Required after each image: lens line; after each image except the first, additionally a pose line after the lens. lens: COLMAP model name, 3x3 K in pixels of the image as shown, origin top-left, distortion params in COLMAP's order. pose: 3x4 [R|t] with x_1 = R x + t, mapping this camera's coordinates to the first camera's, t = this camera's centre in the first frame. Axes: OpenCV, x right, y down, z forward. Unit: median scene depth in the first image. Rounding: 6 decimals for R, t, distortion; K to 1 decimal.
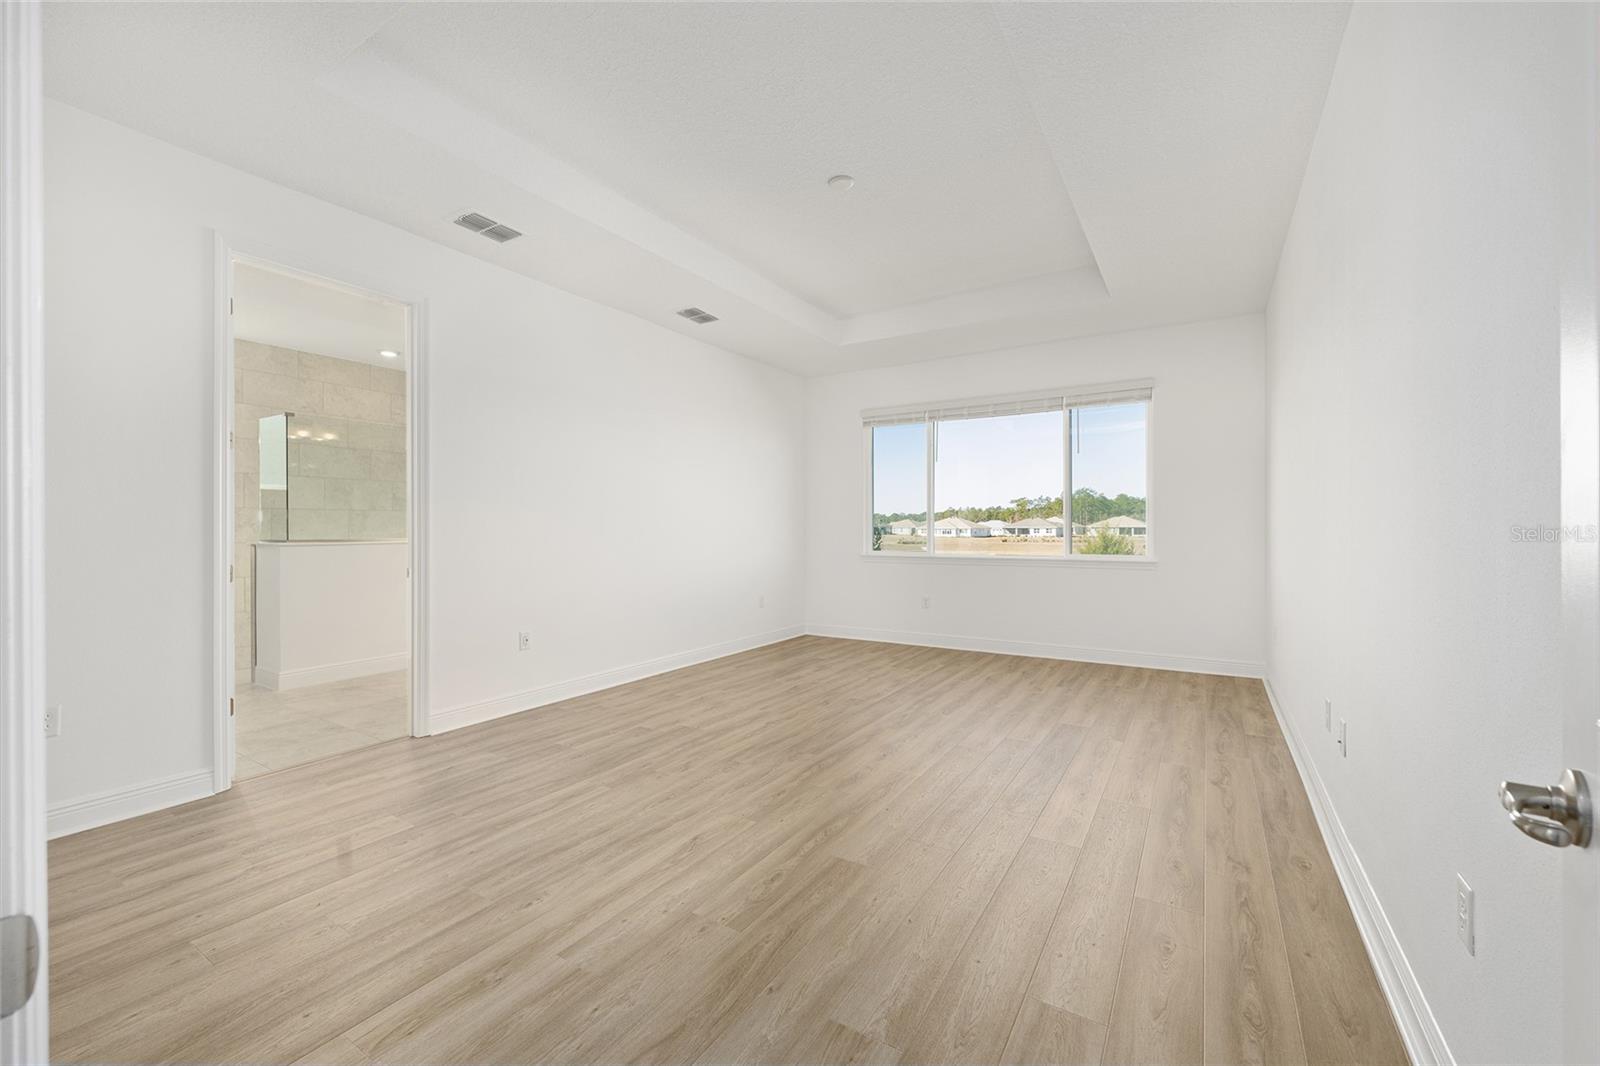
lens RADIAL K [[645.2, 0, 805.9], [0, 645.2, 531.9], [0, 0, 1]] dist [-0.002428, 0.000245]
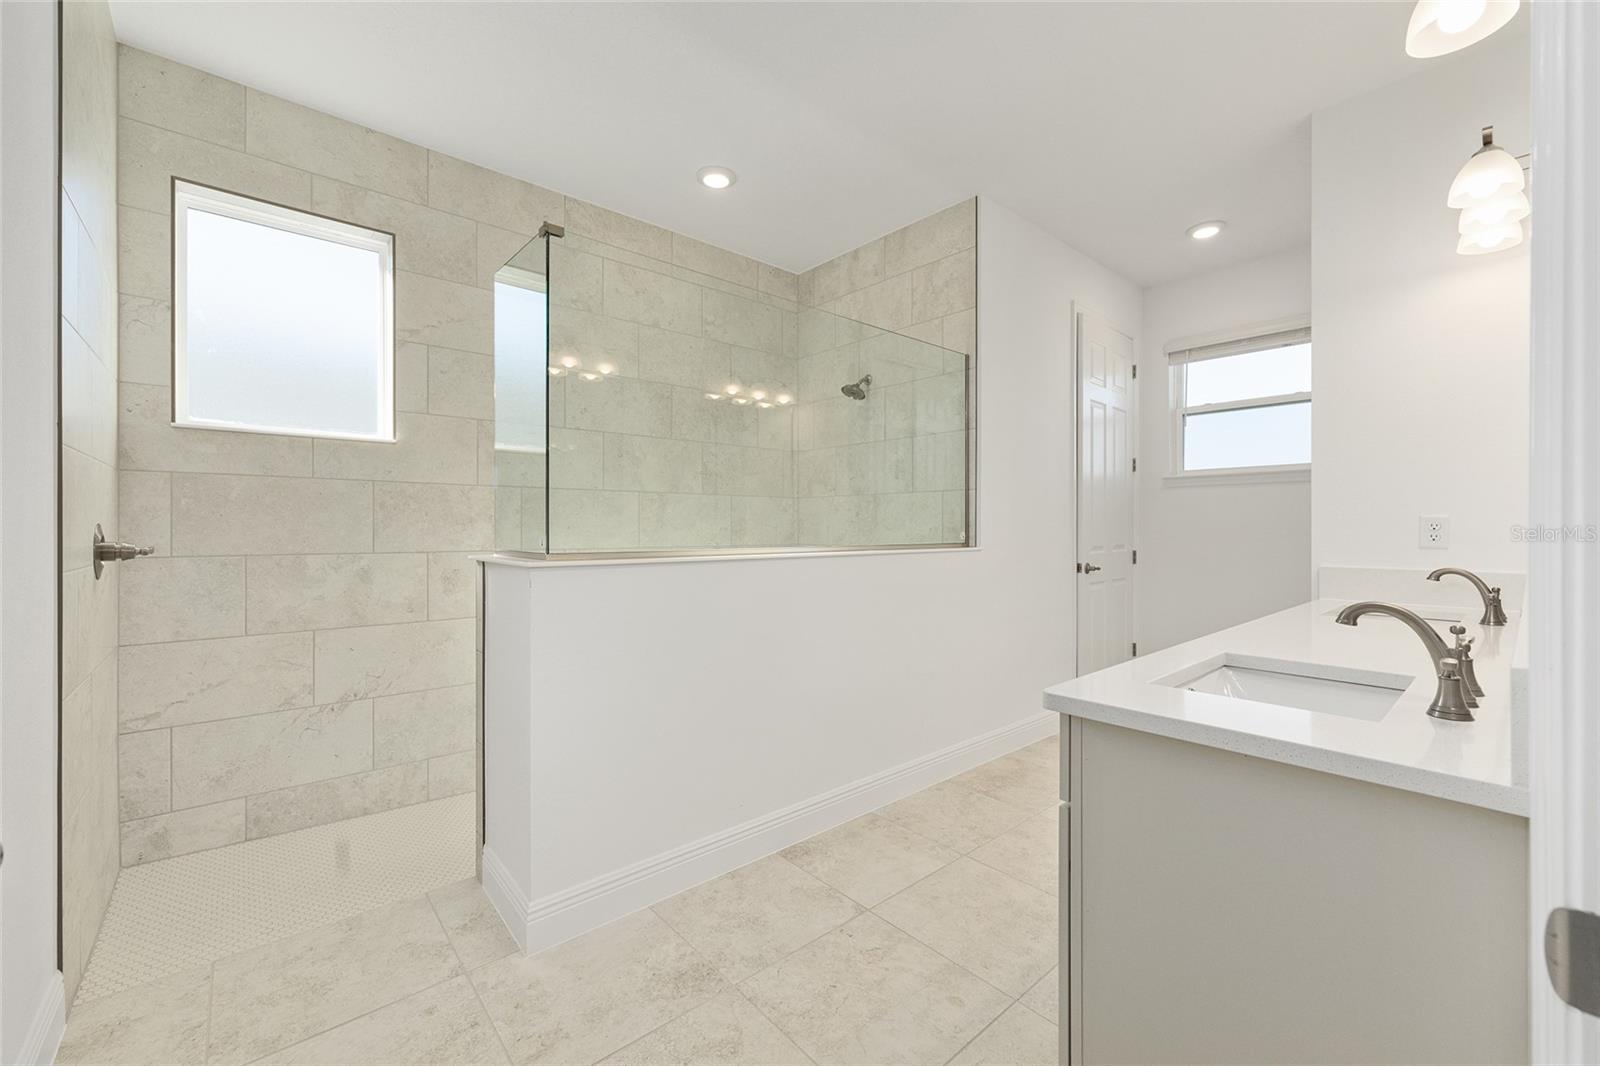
lens RADIAL K [[645.2, 0, 798.9], [0, 645.2, 531.1], [0, 0, 1]] dist [-0.002428, 0.000245]
pose [[0.953902, 0.007871, -0.300015, -0.405923], [-0.006160, 0.999959, 0.006650, -0.004534], [0.300055, -0.004495, 0.953911, 0.503928]]
